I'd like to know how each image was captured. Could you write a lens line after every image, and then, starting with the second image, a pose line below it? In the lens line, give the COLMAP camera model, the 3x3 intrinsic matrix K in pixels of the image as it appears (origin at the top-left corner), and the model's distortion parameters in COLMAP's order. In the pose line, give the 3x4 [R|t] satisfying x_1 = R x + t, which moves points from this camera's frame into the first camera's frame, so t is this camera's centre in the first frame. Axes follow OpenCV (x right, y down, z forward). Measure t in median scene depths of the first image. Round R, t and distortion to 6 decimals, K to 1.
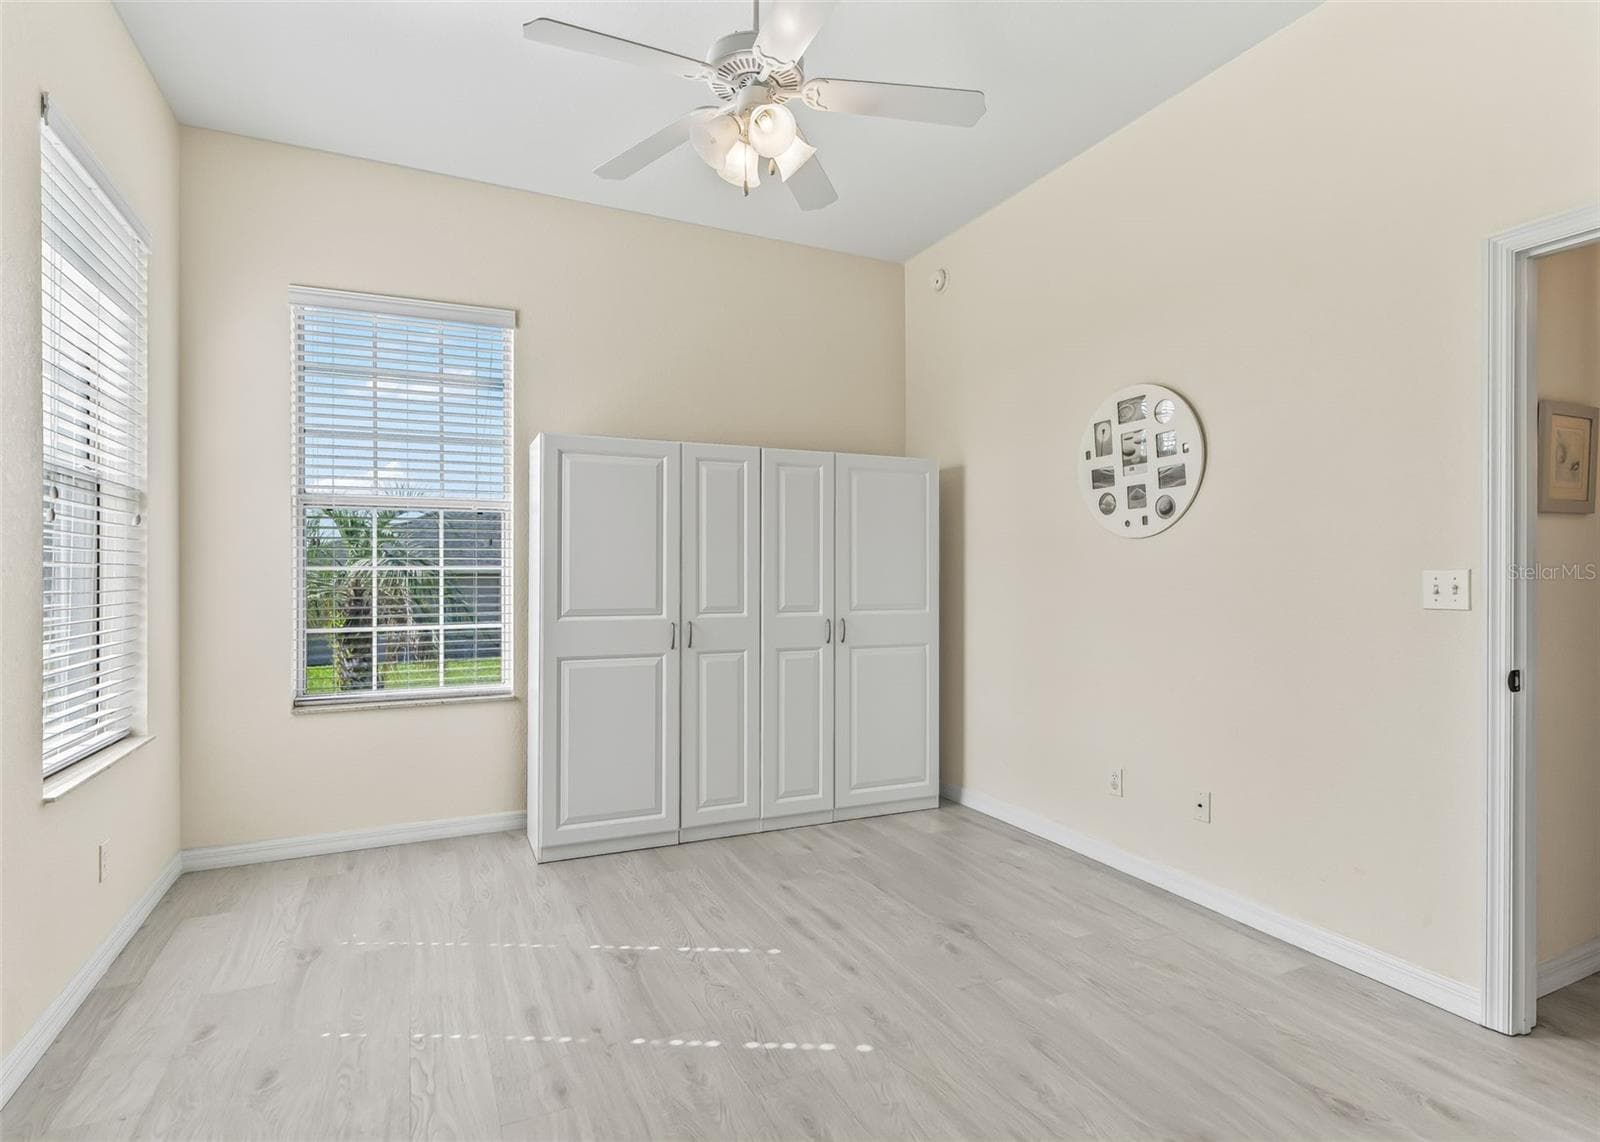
lens RADIAL K [[826.7, 0, 800.0], [0, 826.7, 571.0], [0, 0, 1]] dist [0.002134, -0.000015]
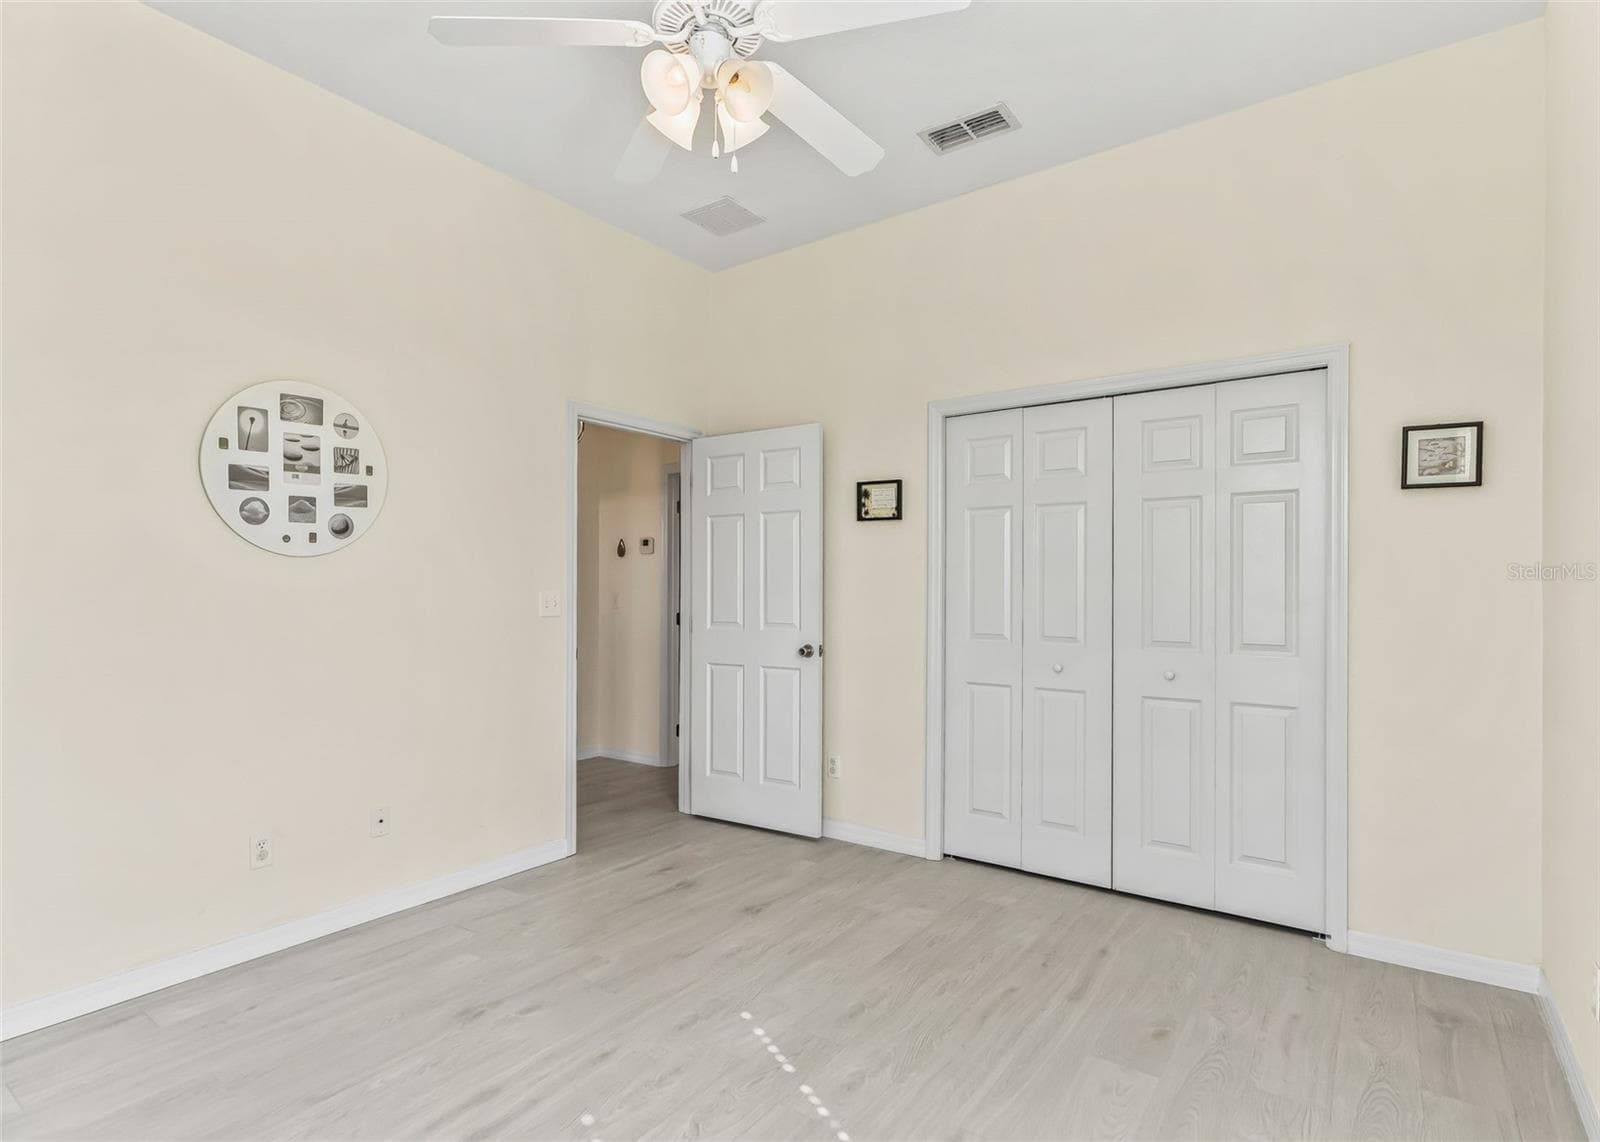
lens RADIAL K [[826.7, 0, 800.0], [0, 826.7, 571.0], [0, 0, 1]] dist [0.002134, -0.000015]
pose [[-0.493129, 0.015443, 0.869819, -0.627140], [-0.001639, 0.999824, -0.018680, -0.008566], [-0.869954, -0.010638, -0.493017, 0.981461]]
